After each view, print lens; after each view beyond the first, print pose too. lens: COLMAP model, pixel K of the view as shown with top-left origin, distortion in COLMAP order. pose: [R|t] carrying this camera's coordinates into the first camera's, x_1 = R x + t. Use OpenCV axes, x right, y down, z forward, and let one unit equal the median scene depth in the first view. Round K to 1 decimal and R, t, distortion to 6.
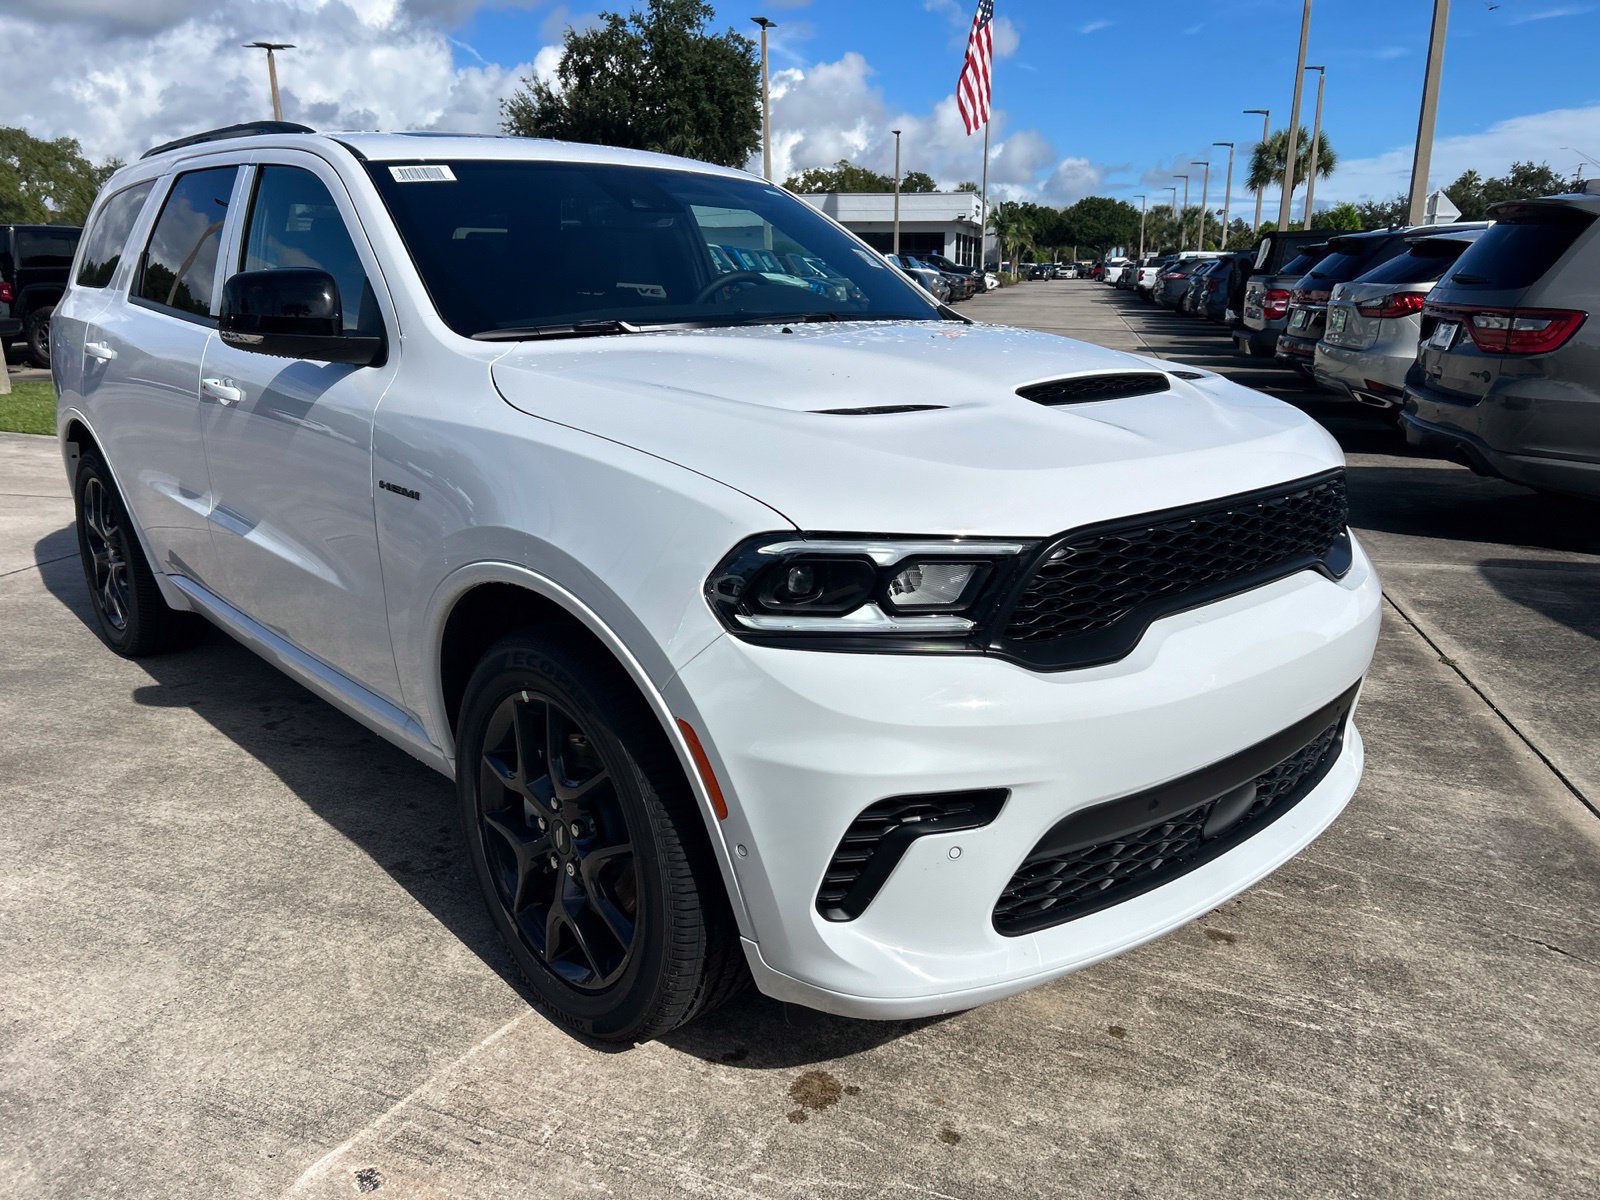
lens RADIAL K [[1204.6, 0, 821.6], [0, 1204.6, 594.8], [0, 0, 1]] dist [0.045417, -0.047782]
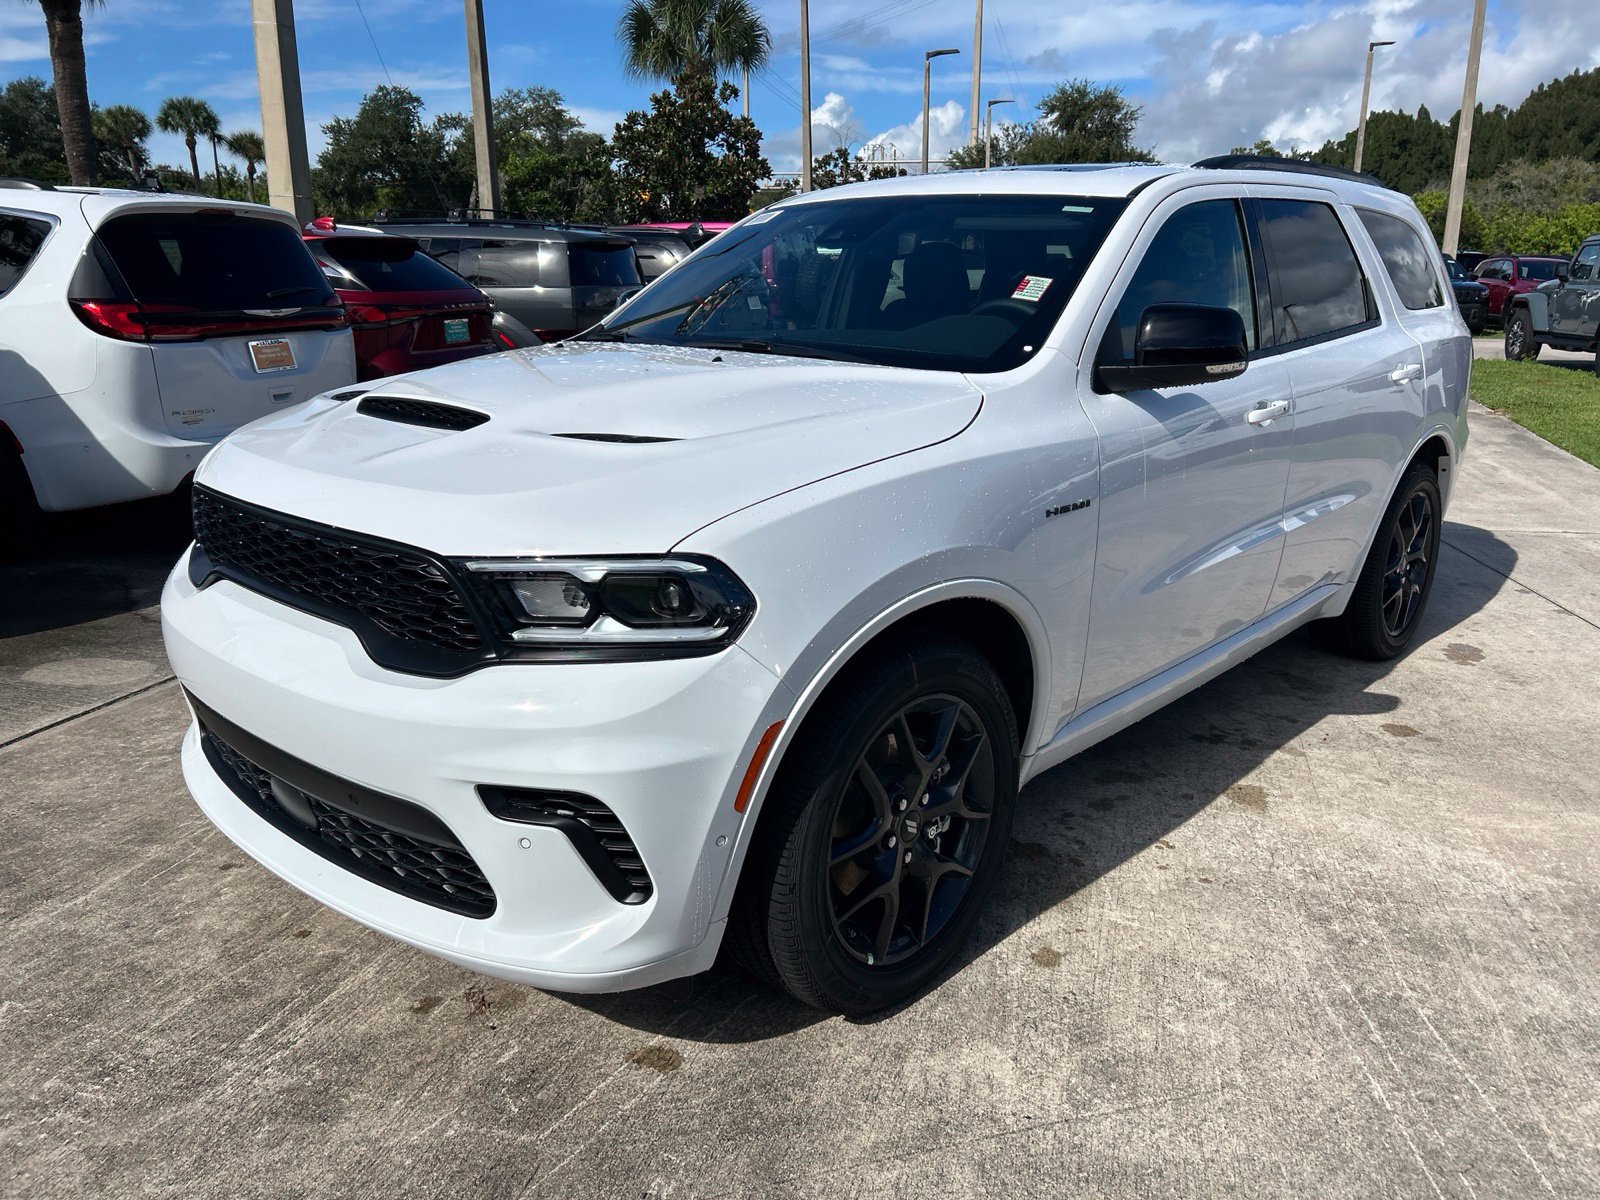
lens RADIAL K [[1204.6, 0, 801.4], [0, 1204.6, 605.0], [0, 0, 1]] dist [0.045417, -0.047782]
pose [[0.088646, 0.270458, -0.958642, 1.044182], [-0.266230, 0.933849, 0.238844, -0.280156], [0.959825, 0.234047, 0.154786, 0.936035]]
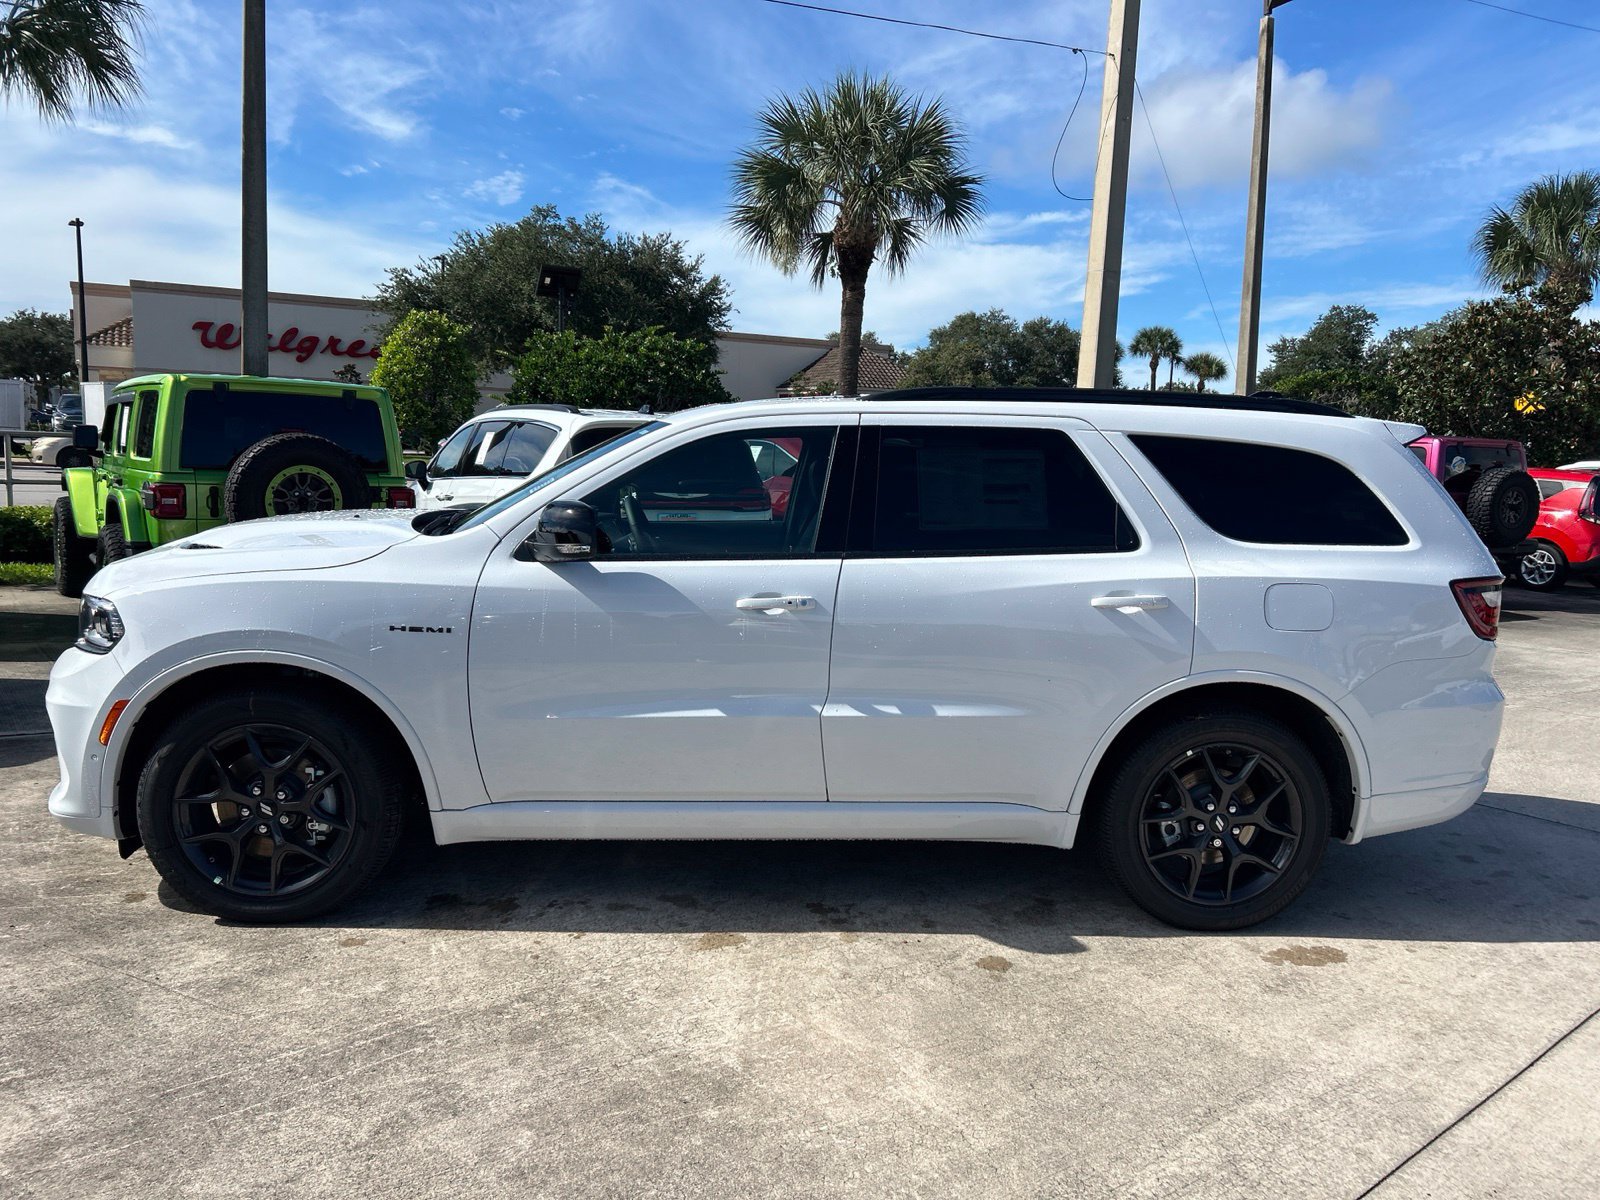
lens RADIAL K [[1204.6, 0, 806.7], [0, 1204.6, 595.2], [0, 0, 1]] dist [0.045417, -0.047782]
pose [[-0.623261, 0.071011, -0.778783, 0.933764], [-0.240507, 0.930196, 0.277295, -0.672133], [0.744112, 0.360130, -0.562676, 2.249362]]
